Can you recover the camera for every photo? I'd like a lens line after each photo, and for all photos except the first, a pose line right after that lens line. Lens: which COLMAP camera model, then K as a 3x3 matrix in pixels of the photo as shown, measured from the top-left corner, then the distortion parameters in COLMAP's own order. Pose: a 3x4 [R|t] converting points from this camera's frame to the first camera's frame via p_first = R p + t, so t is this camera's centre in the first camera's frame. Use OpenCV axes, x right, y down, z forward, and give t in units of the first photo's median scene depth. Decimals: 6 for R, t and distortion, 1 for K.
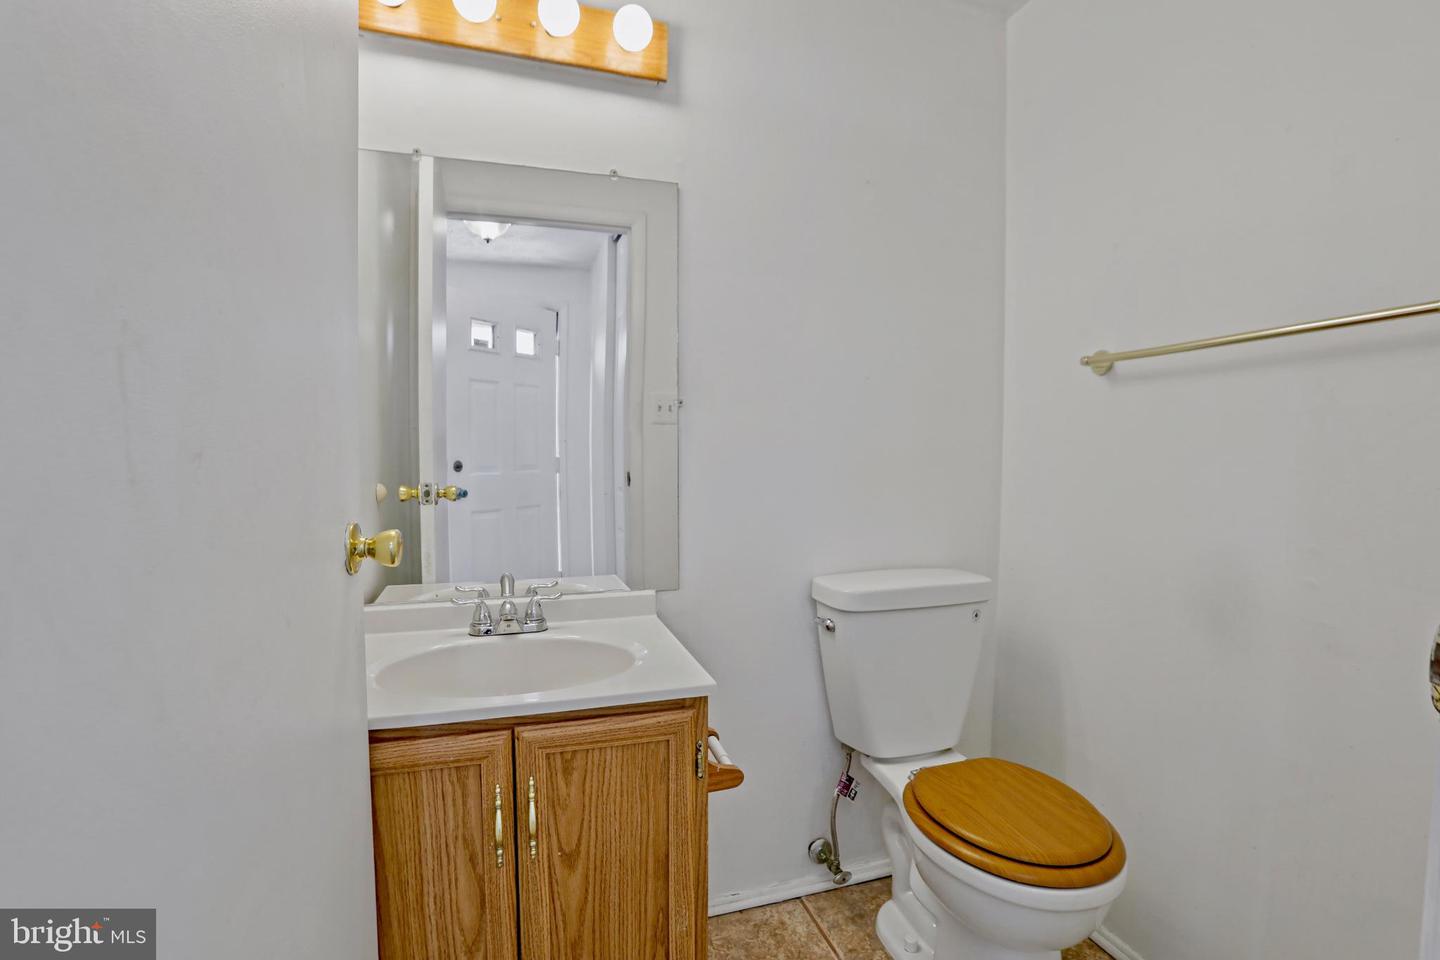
lens RADIAL K [[665.6, 0, 723.2], [0, 665.6, 504.7], [0, 0, 1]] dist [-0.101525, 0.062979]
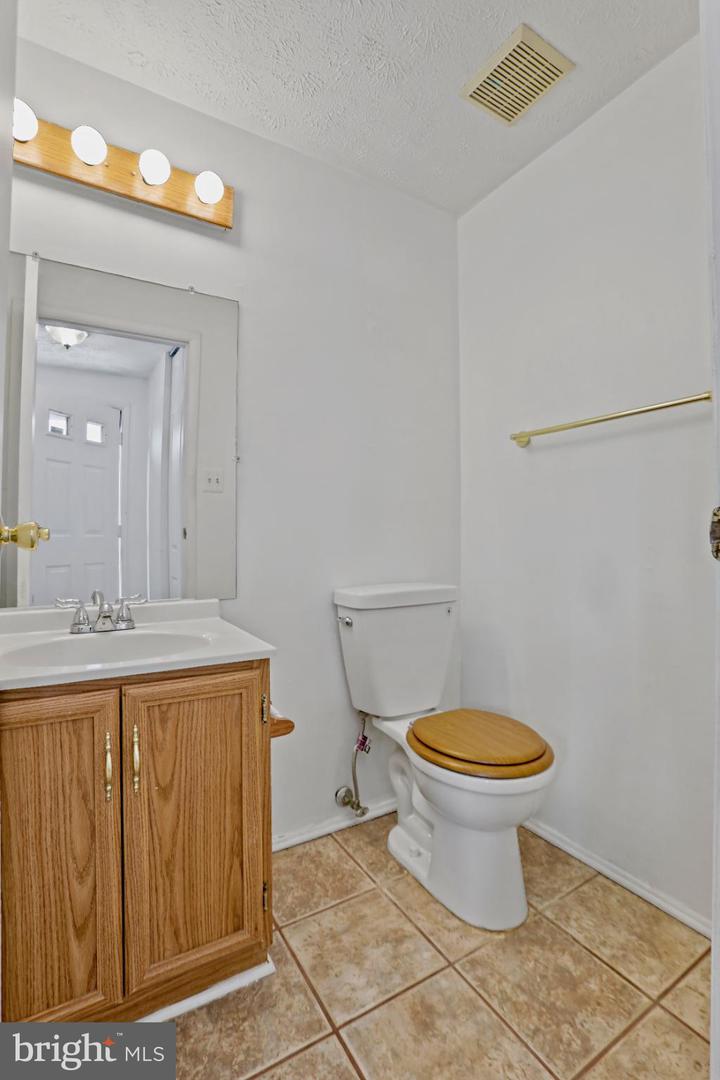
lens RADIAL K [[504.0, 0, 360.0], [0, 504.0, 540.0], [0, 0, 1]] dist [-0.079758, 0.035817]
pose [[0.974522, -0.004724, 0.224240, -0.063215], [0.019743, 0.997704, -0.064785, 0.100294], [-0.223419, 0.067562, 0.972378, -0.051506]]
